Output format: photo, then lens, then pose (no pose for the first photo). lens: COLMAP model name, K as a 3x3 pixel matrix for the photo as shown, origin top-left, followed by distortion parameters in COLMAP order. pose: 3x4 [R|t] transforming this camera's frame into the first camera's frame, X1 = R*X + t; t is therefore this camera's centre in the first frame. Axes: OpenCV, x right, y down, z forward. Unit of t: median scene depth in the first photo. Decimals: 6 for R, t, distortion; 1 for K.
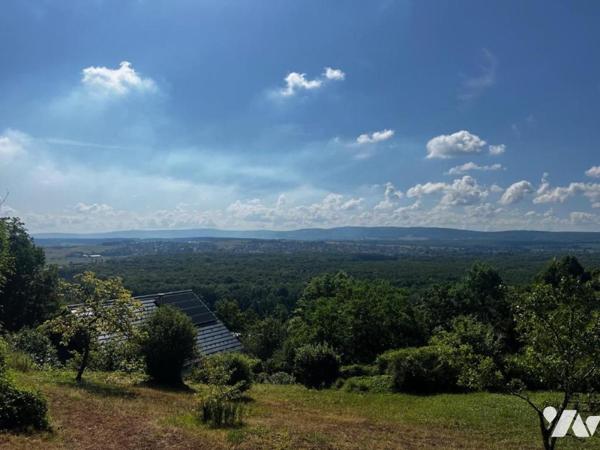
lens RADIAL K [[445.2, 0, 297.6], [0, 445.2, 228.1], [0, 0, 1]] dist [0.021766, -0.013615]
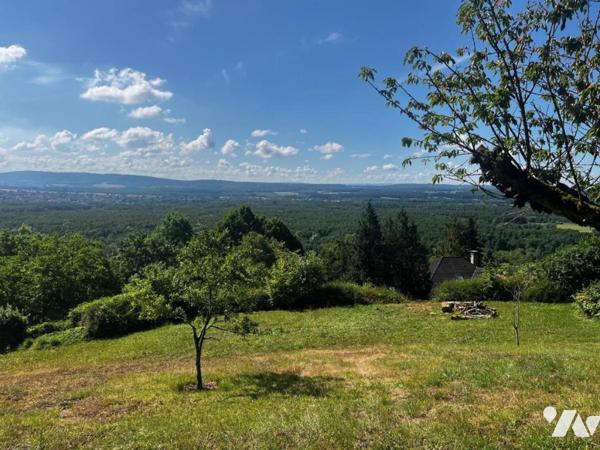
lens RADIAL K [[445.2, 0, 297.8], [0, 445.2, 221.4], [0, 0, 1]] dist [0.021766, -0.013615]
pose [[0.795054, -0.035310, 0.605510, -0.018216], [-0.026886, 0.995271, 0.093341, -0.023418], [-0.605943, -0.090491, 0.790345, -0.097575]]
